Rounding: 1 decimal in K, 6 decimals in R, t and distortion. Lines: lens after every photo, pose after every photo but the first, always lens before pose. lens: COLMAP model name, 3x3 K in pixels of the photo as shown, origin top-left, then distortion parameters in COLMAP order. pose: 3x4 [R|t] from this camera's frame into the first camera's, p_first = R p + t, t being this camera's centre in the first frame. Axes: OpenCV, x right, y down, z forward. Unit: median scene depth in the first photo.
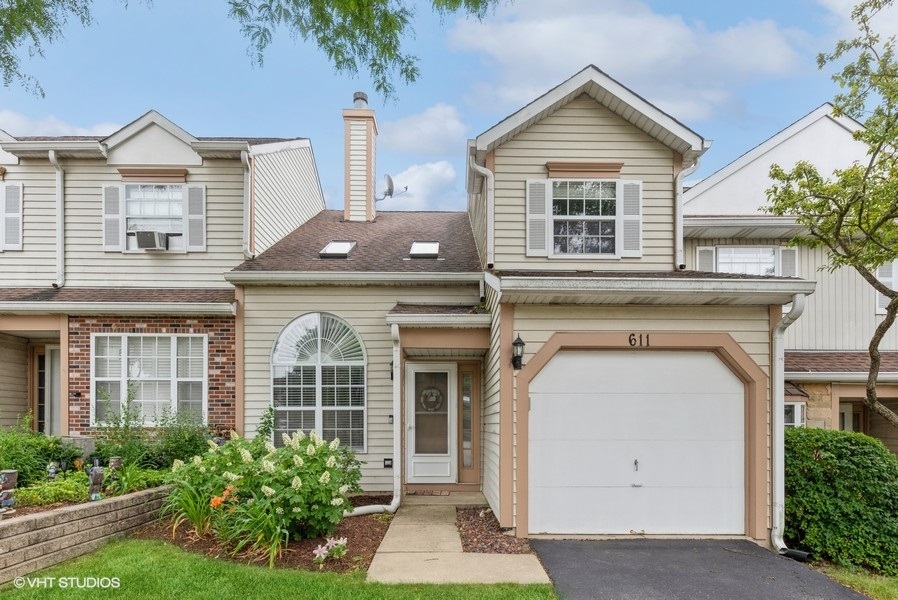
lens RADIAL K [[509.0, 0, 448.8], [0, 509.0, 339.5], [0, 0, 1]] dist [-0.000543, -0.001868]
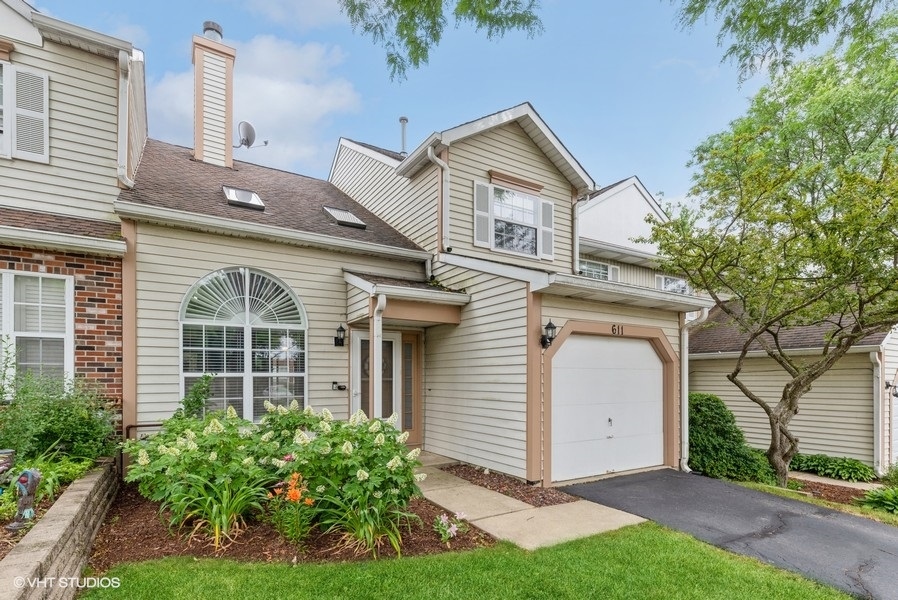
lens RADIAL K [[449.1, 0, 450.6], [0, 449.1, 303.4], [0, 0, 1]] dist [0.001590, -0.001412]
pose [[0.837404, 0.083159, 0.540221, -0.382895], [-0.084243, 0.996185, -0.022761, -0.002567], [-0.540053, -0.026450, 0.841215, 0.135506]]
